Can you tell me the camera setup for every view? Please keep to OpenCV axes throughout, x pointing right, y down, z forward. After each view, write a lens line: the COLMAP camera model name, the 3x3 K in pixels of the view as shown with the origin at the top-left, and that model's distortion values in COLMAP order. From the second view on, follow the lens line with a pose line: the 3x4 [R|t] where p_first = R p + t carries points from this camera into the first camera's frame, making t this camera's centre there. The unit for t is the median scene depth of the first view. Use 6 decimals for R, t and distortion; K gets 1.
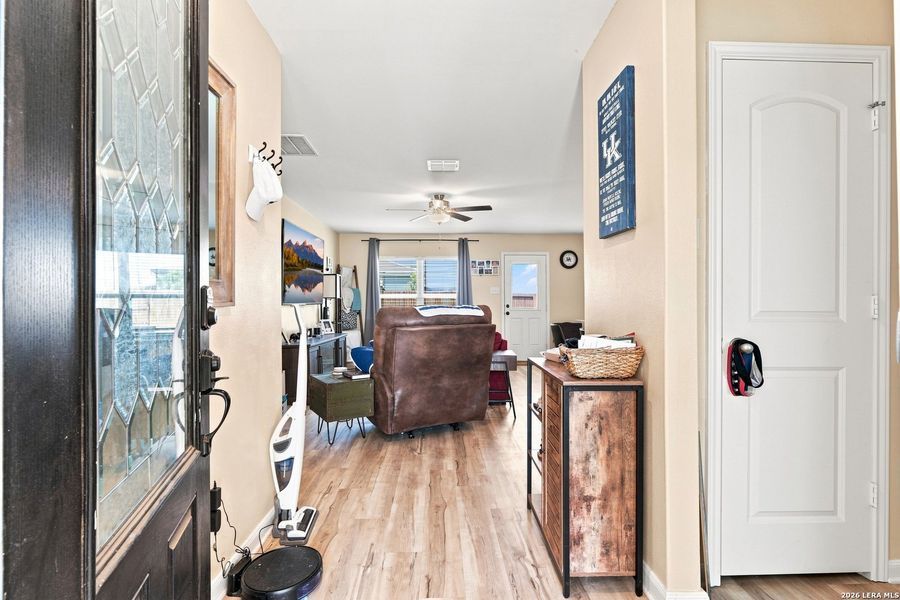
lens RADIAL K [[422.2, 0, 448.8], [0, 422.2, 303.7], [0, 0, 1]] dist [-0.014708, 0.006510]
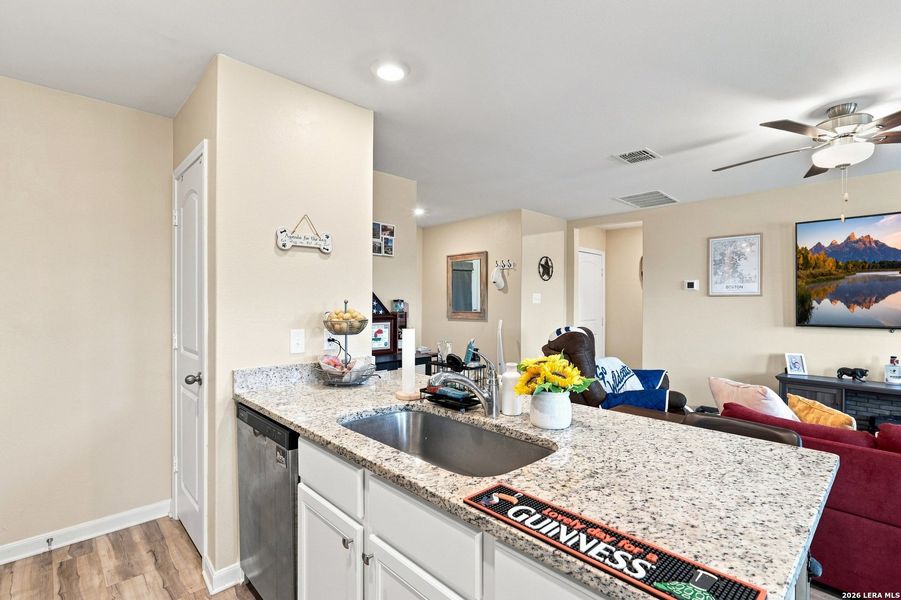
lens RADIAL K [[422.7, 0, 451.9], [0, 422.7, 311.1], [0, 0, 1]] dist [-0.014708, 0.006510]
pose [[-0.746599, 0.017017, -0.665057, 0.392958], [-0.000793, 0.999649, 0.026468, -0.027465], [0.665274, 0.020289, -0.746324, 0.683803]]
